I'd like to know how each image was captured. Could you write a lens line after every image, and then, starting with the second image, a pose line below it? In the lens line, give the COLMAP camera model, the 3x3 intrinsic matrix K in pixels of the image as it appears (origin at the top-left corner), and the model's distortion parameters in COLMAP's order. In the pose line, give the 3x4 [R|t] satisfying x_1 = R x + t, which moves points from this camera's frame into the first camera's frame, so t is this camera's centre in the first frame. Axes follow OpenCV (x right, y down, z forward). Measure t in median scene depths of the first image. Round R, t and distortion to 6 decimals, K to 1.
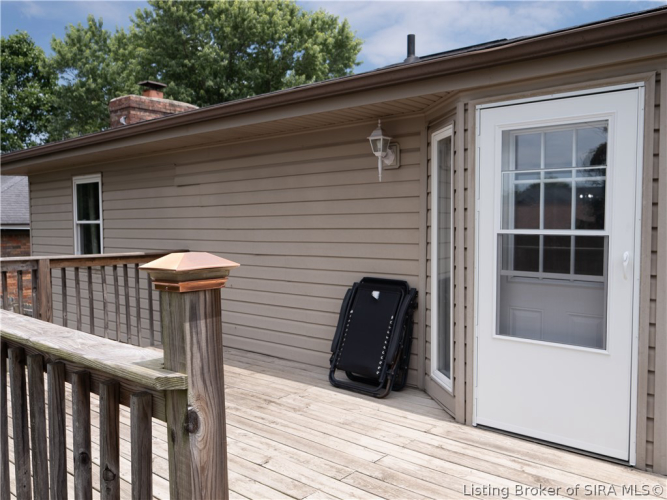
lens RADIAL K [[567.5, 0, 333.5], [0, 567.5, 250.0], [0, 0, 1]] dist [0.001478, 0.000701]
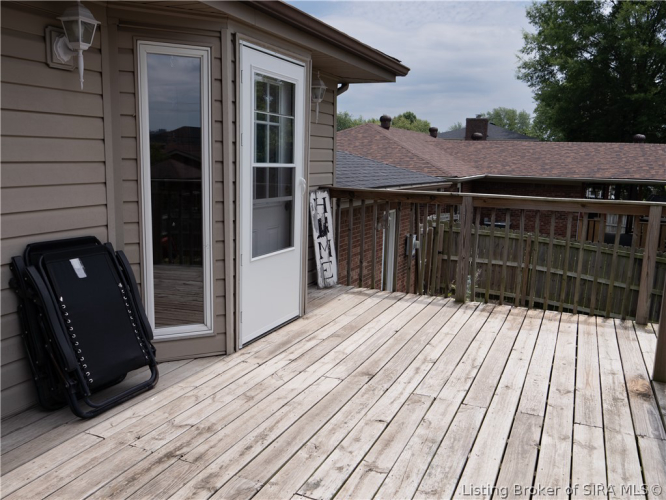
lens RADIAL K [[574.3, 0, 333.0], [0, 574.3, 250.0], [0, 0, 1]] dist [0.001139, -0.000309]
pose [[-0.288152, -0.156237, 0.944753, -0.787899], [0.027544, 0.984839, 0.171268, -0.053690], [-0.957188, 0.075374, -0.279480, 1.105665]]
